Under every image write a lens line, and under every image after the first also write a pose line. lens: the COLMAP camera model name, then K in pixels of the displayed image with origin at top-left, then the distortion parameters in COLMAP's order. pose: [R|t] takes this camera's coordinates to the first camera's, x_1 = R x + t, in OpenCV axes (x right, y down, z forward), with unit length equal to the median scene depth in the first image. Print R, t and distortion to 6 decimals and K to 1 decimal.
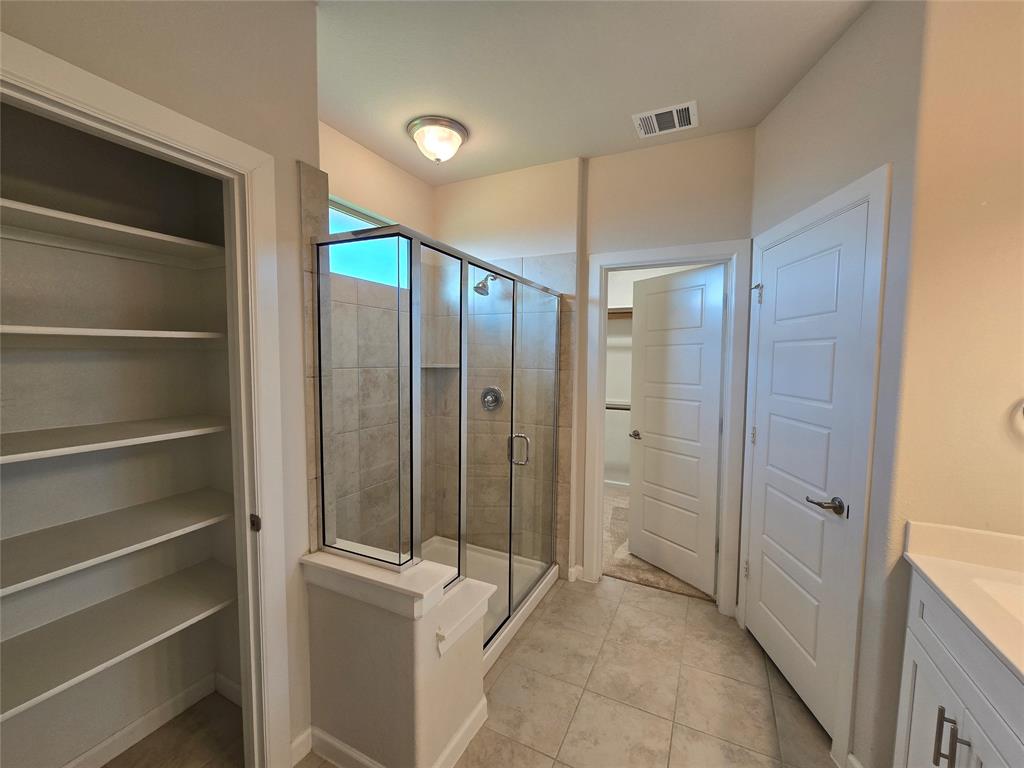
lens RADIAL K [[410.8, 0, 505.0], [0, 410.8, 384.4], [0, 0, 1]] dist [-0.015693, 0.004112]
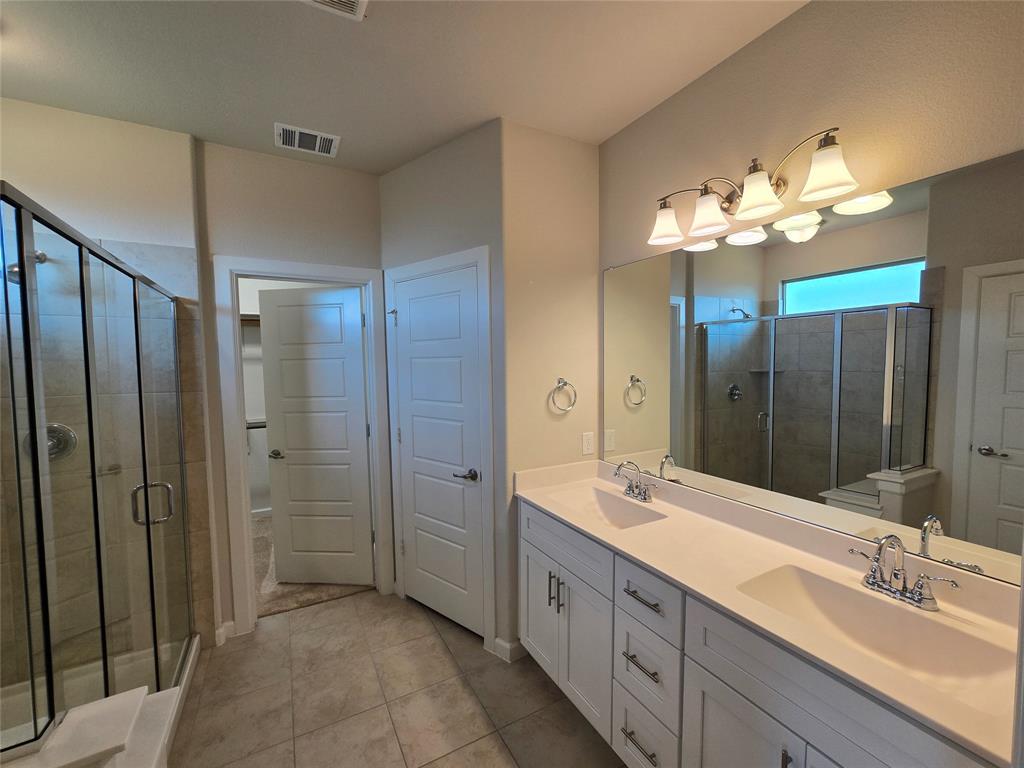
lens RADIAL K [[410.8, 0, 505.0], [0, 410.8, 384.4], [0, 0, 1]] dist [-0.015693, 0.004112]
pose [[0.584444, -0.059855, 0.809224, -0.156566], [0.073397, 0.997087, 0.020742, -0.022929], [-0.808108, 0.047272, 0.587134, 0.028708]]
